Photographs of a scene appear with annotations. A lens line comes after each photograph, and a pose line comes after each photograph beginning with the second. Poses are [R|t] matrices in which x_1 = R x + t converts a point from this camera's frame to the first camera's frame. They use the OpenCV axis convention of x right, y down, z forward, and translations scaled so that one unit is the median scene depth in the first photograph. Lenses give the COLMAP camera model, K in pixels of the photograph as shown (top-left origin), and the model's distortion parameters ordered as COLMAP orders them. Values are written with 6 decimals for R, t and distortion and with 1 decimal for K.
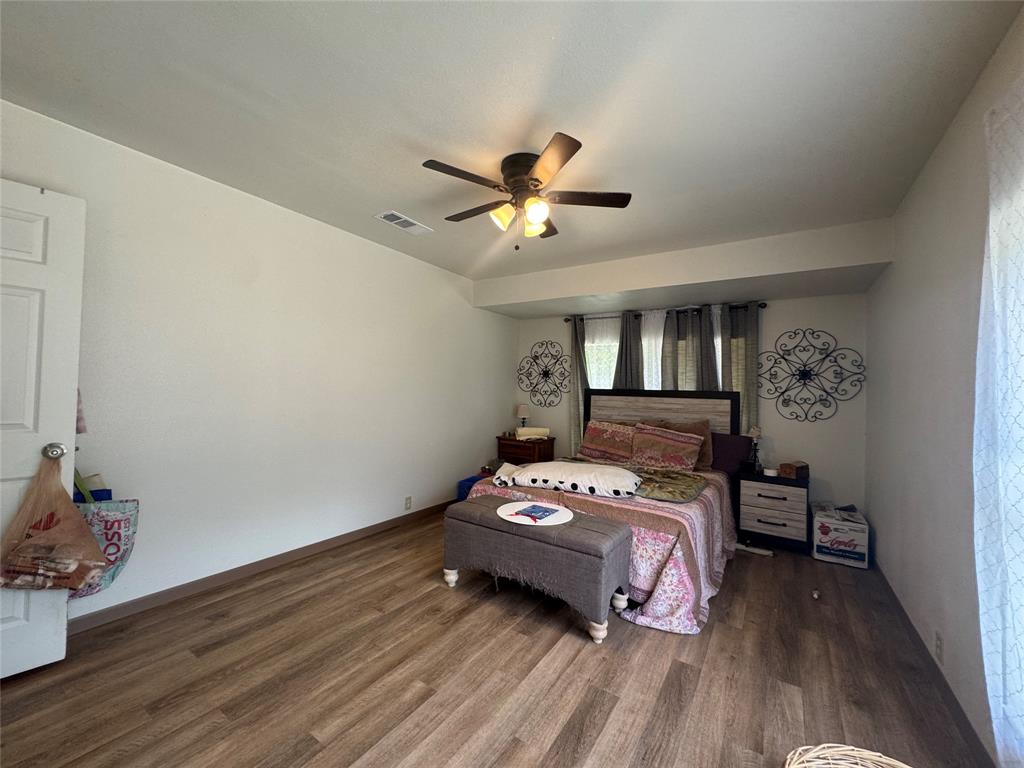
lens RADIAL K [[409.4, 0, 512.9], [0, 409.4, 383.4], [0, 0, 1]] dist [-0.002658, 0.000246]
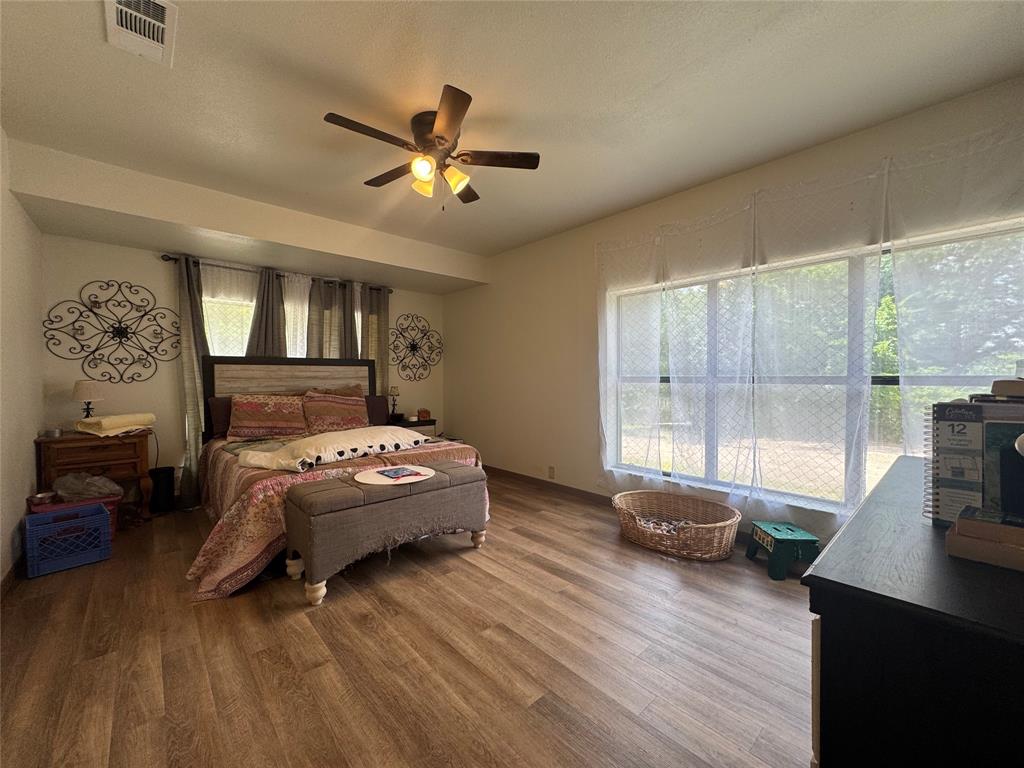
lens RADIAL K [[409.4, 0, 512.9], [0, 409.4, 383.4], [0, 0, 1]] dist [-0.002658, 0.000246]
pose [[0.245075, -0.044999, 0.968459, -0.539290], [-0.004887, 0.998852, 0.047648, 0.032196], [-0.969492, -0.016410, 0.244574, 0.323046]]
